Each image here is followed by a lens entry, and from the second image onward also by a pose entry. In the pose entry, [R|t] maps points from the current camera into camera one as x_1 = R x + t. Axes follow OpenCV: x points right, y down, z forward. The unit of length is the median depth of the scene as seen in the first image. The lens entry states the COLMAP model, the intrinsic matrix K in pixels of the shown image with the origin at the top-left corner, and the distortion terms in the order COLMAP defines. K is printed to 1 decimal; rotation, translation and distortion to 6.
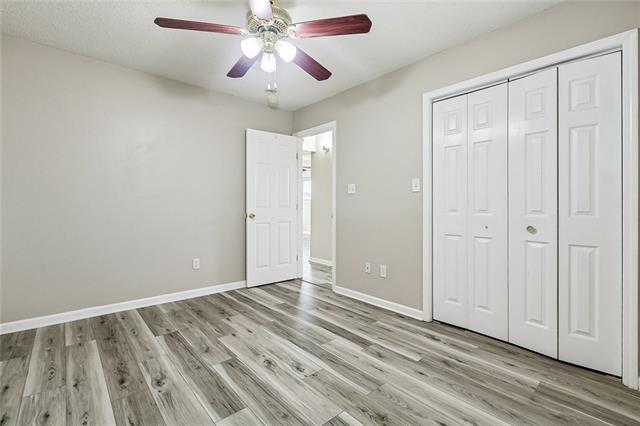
lens RADIAL K [[289.5, 0, 321.1], [0, 289.5, 206.7], [0, 0, 1]] dist [-0.000271, -0.001692]
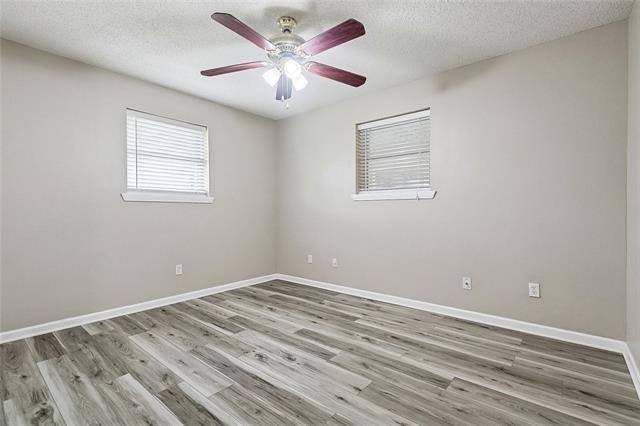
lens RADIAL K [[289.5, 0, 317.2], [0, 289.5, 210.8], [0, 0, 1]] dist [-0.000271, -0.001692]
pose [[-0.989424, -0.003737, -0.145001, -0.117450], [-0.005345, 0.999928, 0.010703, 0.006961], [0.144951, 0.011365, -0.989374, 1.912191]]
